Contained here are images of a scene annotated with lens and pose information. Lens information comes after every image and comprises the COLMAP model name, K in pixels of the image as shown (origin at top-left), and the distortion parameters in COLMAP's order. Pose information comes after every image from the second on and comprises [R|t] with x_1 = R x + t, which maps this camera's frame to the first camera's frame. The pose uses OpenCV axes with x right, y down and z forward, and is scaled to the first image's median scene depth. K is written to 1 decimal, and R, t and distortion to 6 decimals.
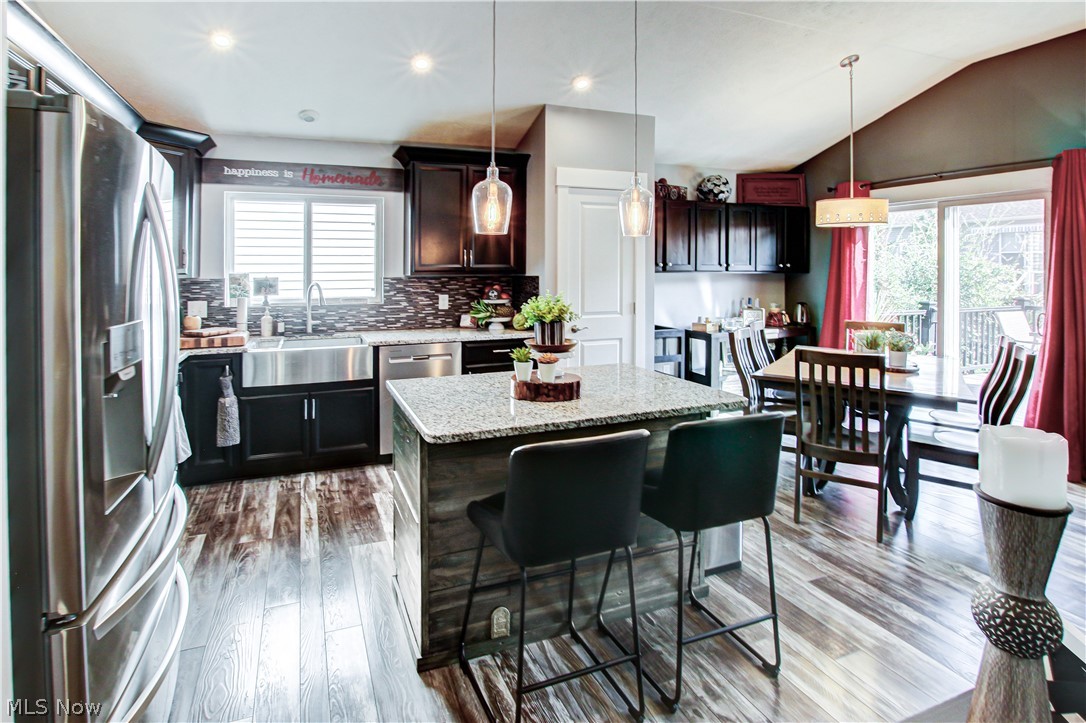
lens RADIAL K [[544.9, 0, 494.0], [0, 544.9, 264.4], [0, 0, 1]] dist [-0.023834, 0.000757]
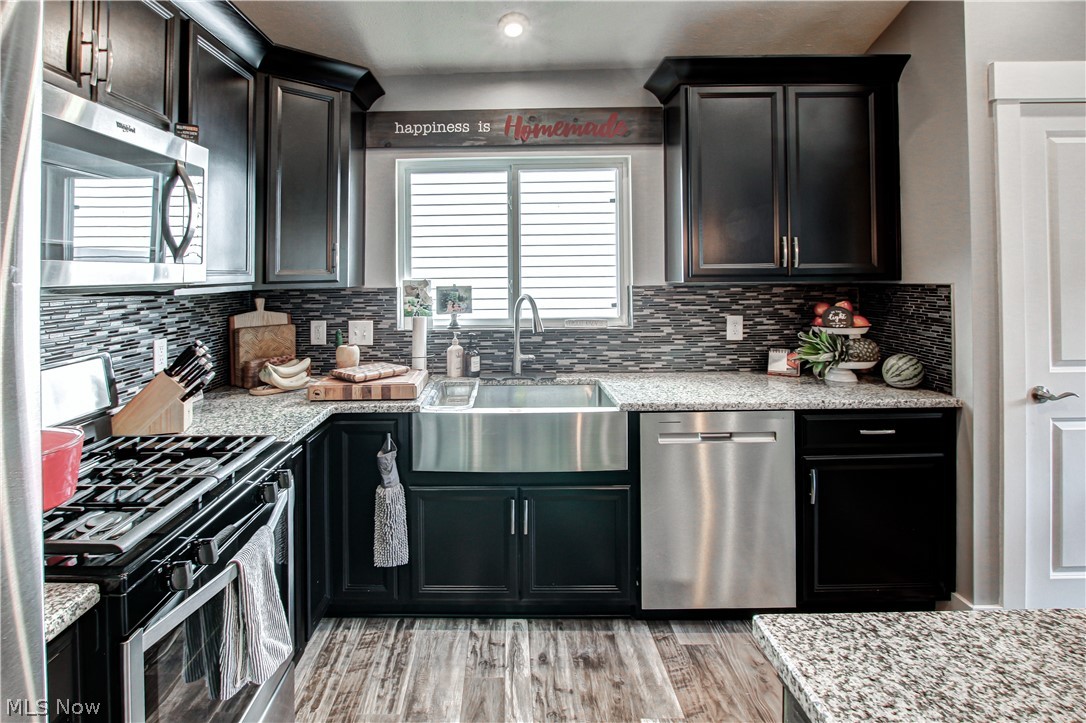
lens RADIAL K [[586.5, 0, 493.9], [0, 586.5, 260.5], [0, 0, 1]] dist [-0.003272, 0.000052]
pose [[0.934544, -0.012999, -0.355609, -0.122179], [0.008356, 0.999859, -0.014589, 0.003870], [0.355748, 0.010662, 0.934521, 0.353756]]
